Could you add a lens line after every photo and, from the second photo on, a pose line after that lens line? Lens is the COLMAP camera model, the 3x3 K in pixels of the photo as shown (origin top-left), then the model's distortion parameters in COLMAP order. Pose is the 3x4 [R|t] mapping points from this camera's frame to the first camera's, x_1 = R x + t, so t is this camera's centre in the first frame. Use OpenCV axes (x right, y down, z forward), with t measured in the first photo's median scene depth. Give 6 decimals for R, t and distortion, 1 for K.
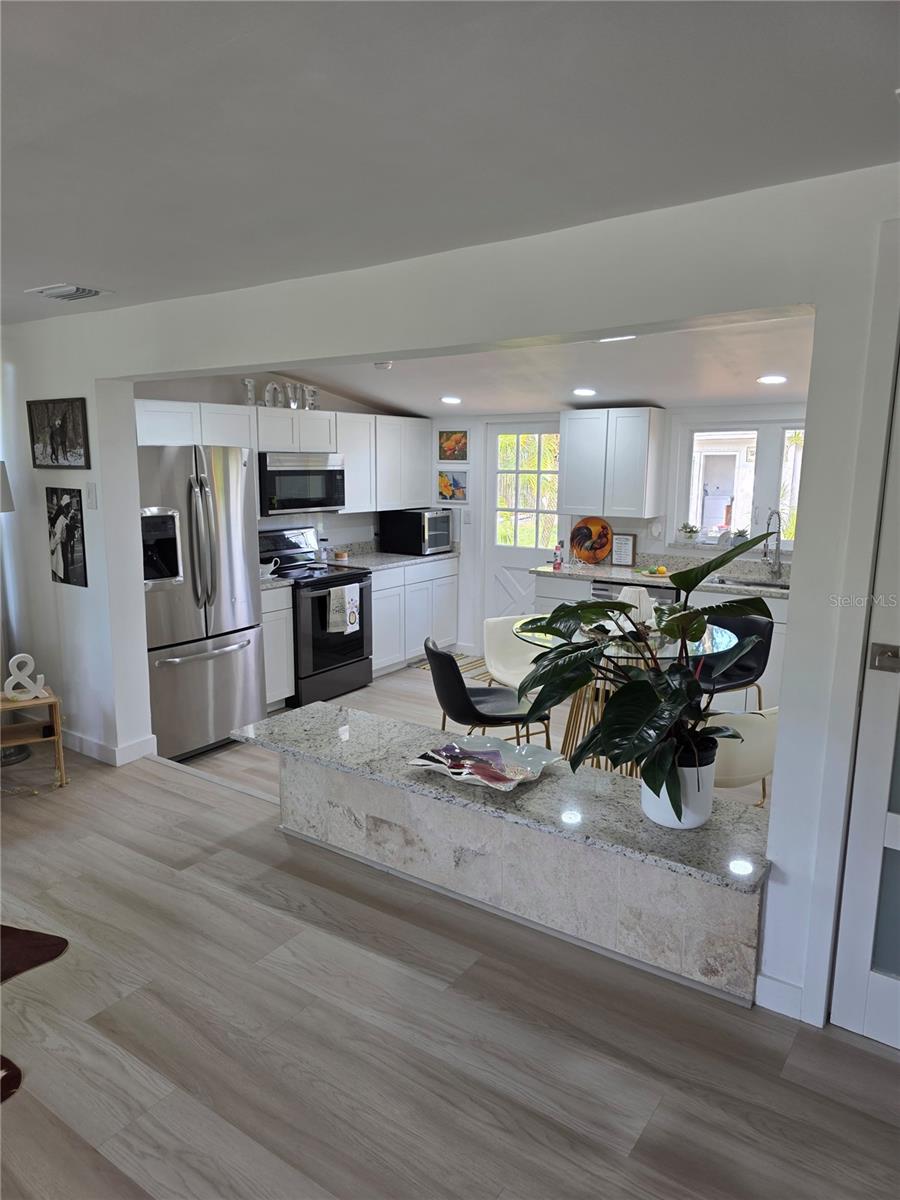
lens RADIAL K [[796.9, 0, 436.4], [0, 796.9, 602.6], [0, 0, 1]] dist [0.079710, -0.067611]
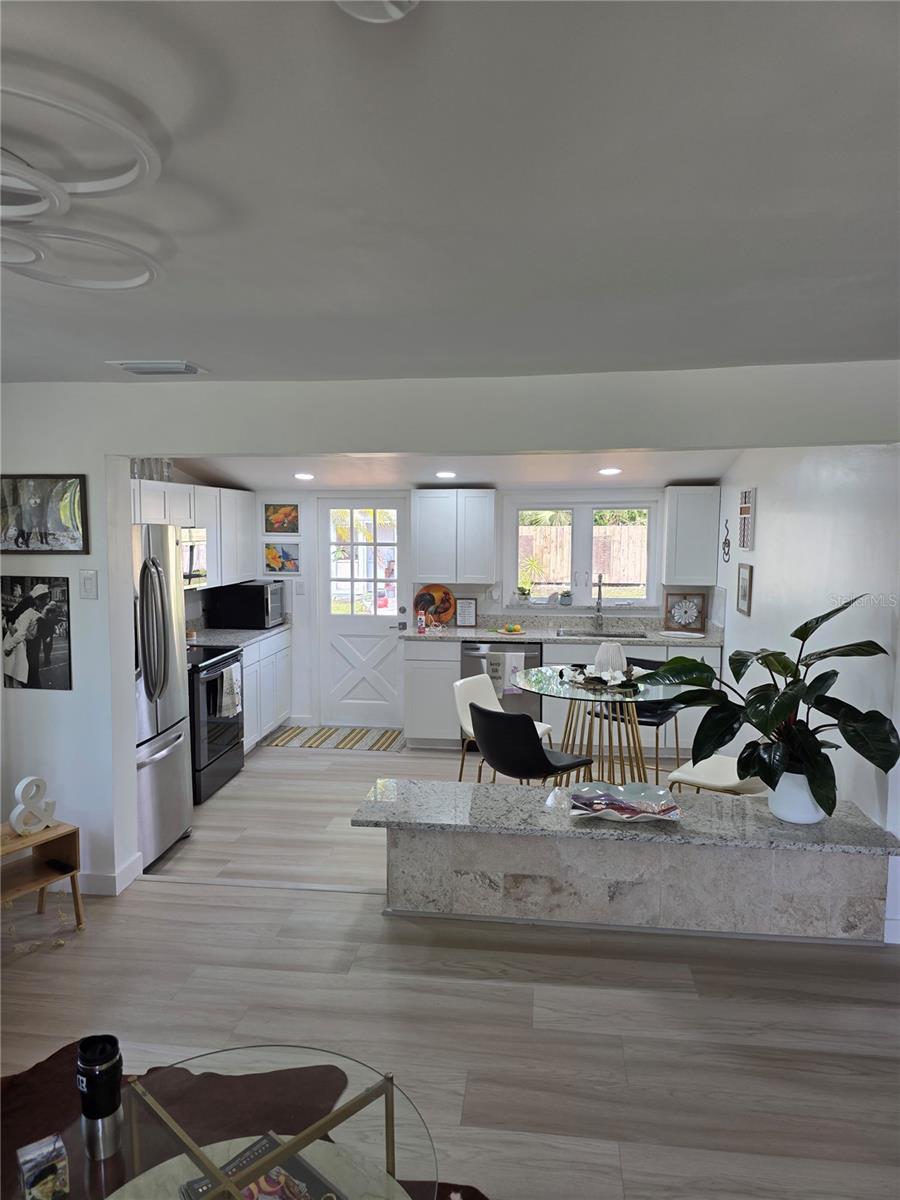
lens RADIAL K [[796.9, 0, 436.4], [0, 796.9, 602.6], [0, 0, 1]] dist [0.079710, -0.067611]
pose [[0.883675, -0.048390, 0.465593, -0.332851], [0.084652, 0.994763, -0.057279, -0.020169], [-0.460383, 0.090030, 0.883143, 0.037447]]
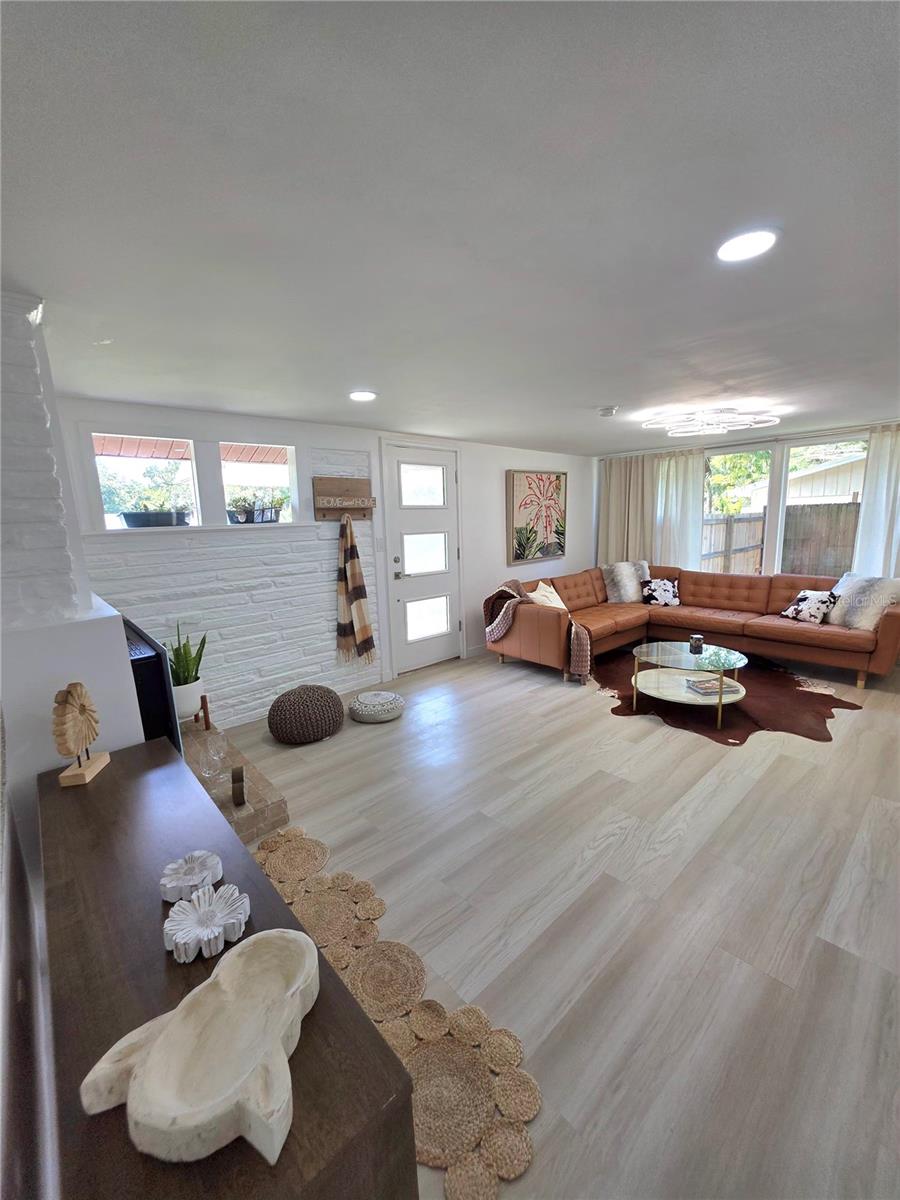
lens RADIAL K [[477.1, 0, 455.7], [0, 477.1, 603.6], [0, 0, 1]] dist [0.000359, 0.000222]
pose [[-0.201279, 0.174063, -0.963944, 0.346655], [-0.141429, 0.968609, 0.204437, -0.005972], [0.969270, 0.177479, -0.170343, 0.114036]]
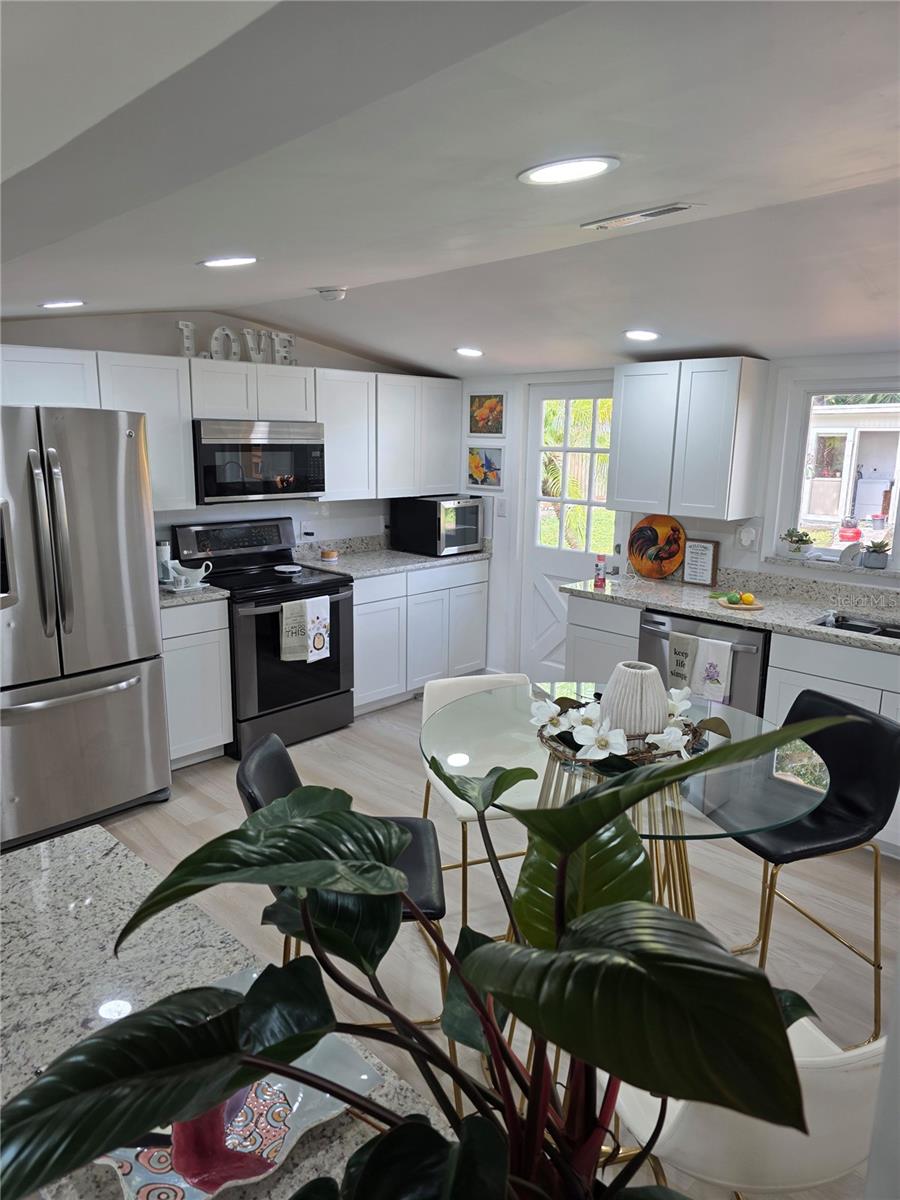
lens RADIAL K [[796.9, 0, 436.4], [0, 796.9, 602.6], [0, 0, 1]] dist [0.079710, -0.067611]
pose [[0.986191, 0.043521, -0.159793, 0.123641], [-0.038514, 0.998669, 0.034299, -0.047621], [0.161073, -0.027671, 0.986554, 0.270067]]
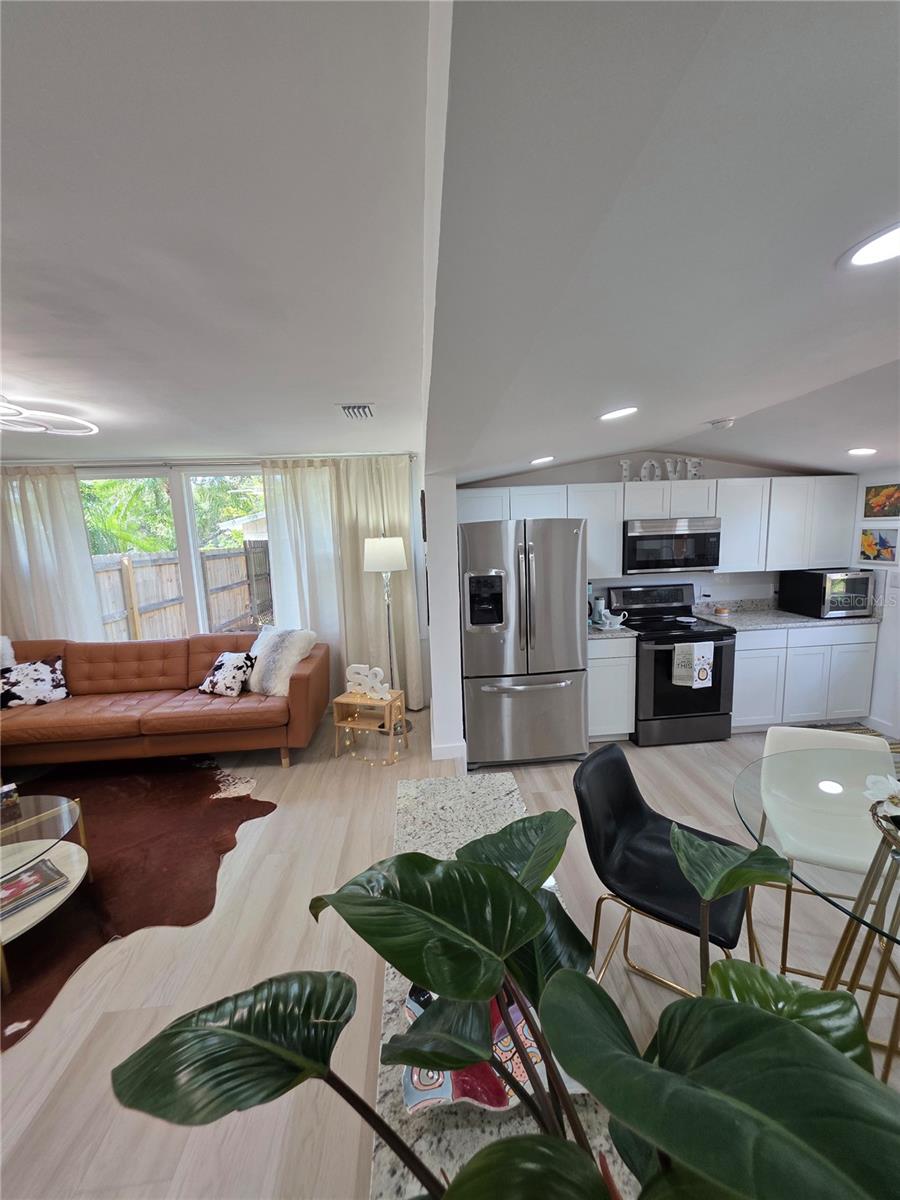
lens RADIAL K [[477.1, 0, 455.7], [0, 477.1, 603.6], [0, 0, 1]] dist [0.000359, 0.000222]
pose [[0.651253, 0.083511, -0.754252, 0.146447], [-0.095886, 0.995016, 0.027377, -0.058447], [0.752779, 0.054493, 0.656014, 0.340172]]
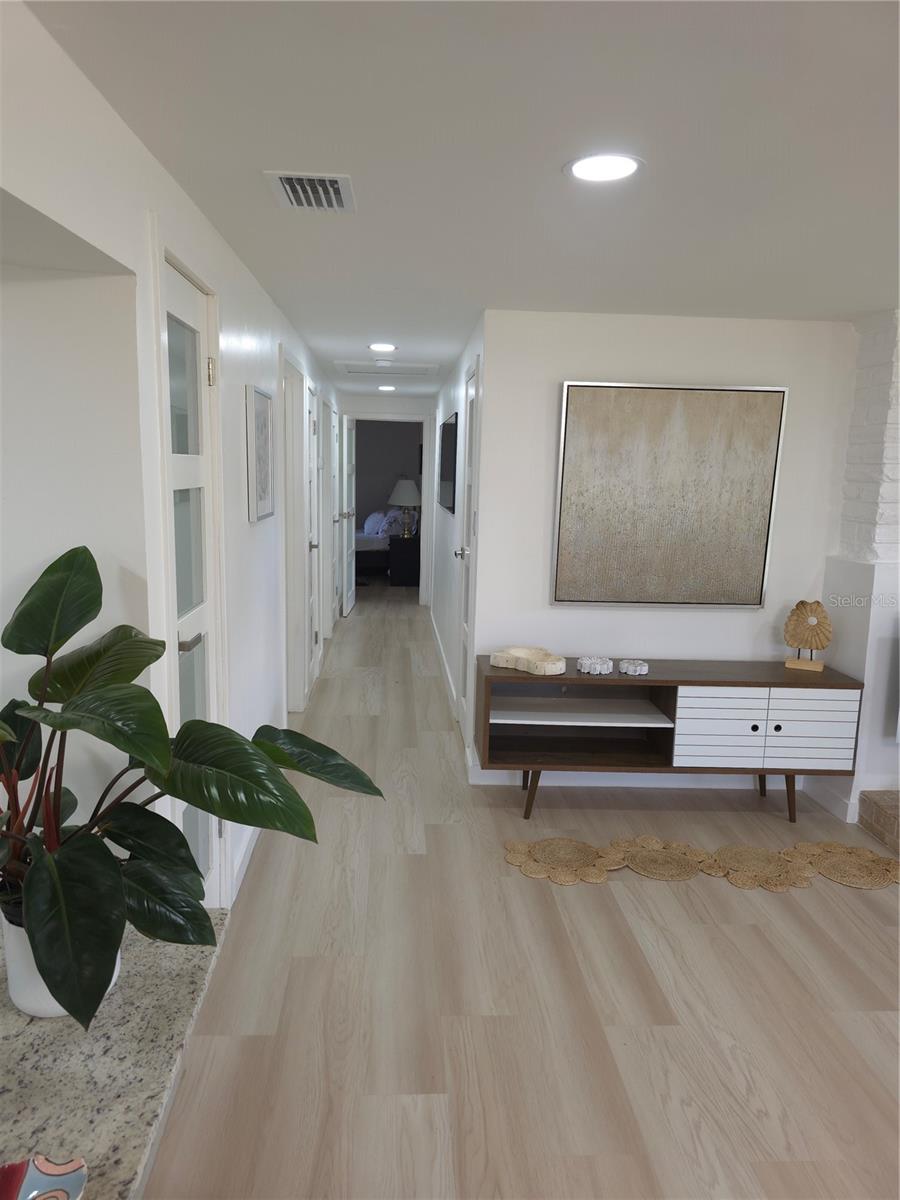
lens RADIAL K [[796.9, 0, 436.4], [0, 796.9, 602.6], [0, 0, 1]] dist [0.079710, -0.067611]
pose [[-0.622916, -0.147650, 0.768228, -0.153326], [0.110775, 0.955483, 0.273462, -0.078537], [-0.774406, 0.255445, -0.578830, 0.449137]]
